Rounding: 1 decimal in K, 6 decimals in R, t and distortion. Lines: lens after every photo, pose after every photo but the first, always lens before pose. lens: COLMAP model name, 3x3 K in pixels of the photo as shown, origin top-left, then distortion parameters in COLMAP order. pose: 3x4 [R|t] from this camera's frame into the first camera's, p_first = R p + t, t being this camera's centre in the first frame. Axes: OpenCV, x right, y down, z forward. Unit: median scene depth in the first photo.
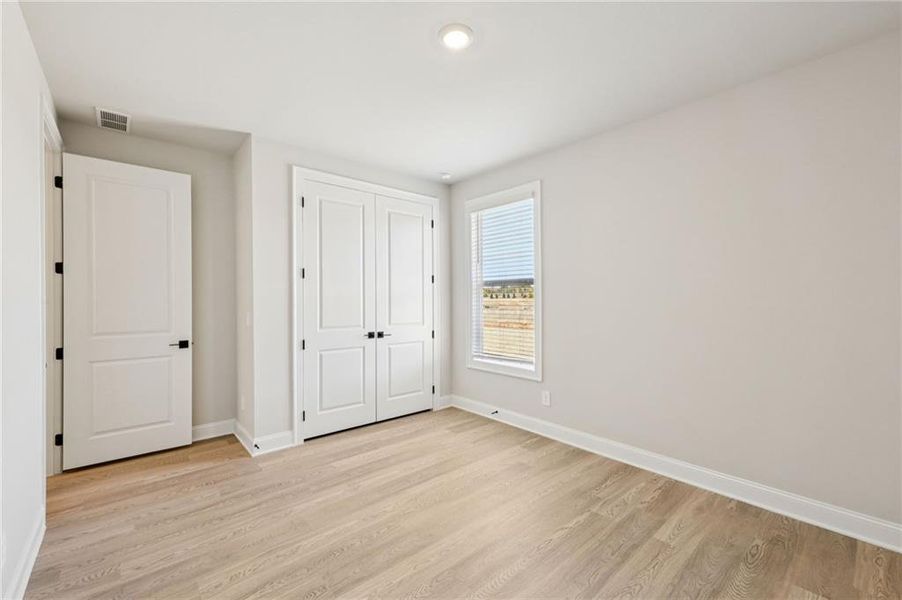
lens RADIAL K [[366.6, 0, 448.8], [0, 366.6, 299.9], [0, 0, 1]] dist [0.001088, 0.000027]
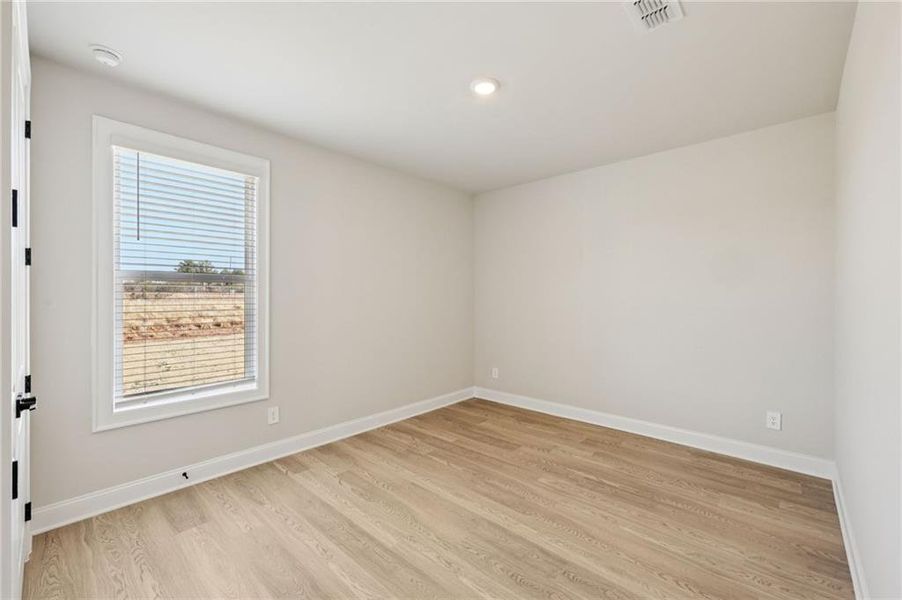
lens RADIAL K [[366.6, 0, 448.8], [0, 366.6, 299.9], [0, 0, 1]] dist [0.001088, 0.000027]
pose [[-0.092564, -0.002877, 0.995703, -0.810130], [0.004210, 0.999986, 0.003280, -0.008585], [-0.995698, 0.004495, -0.092550, 0.846036]]
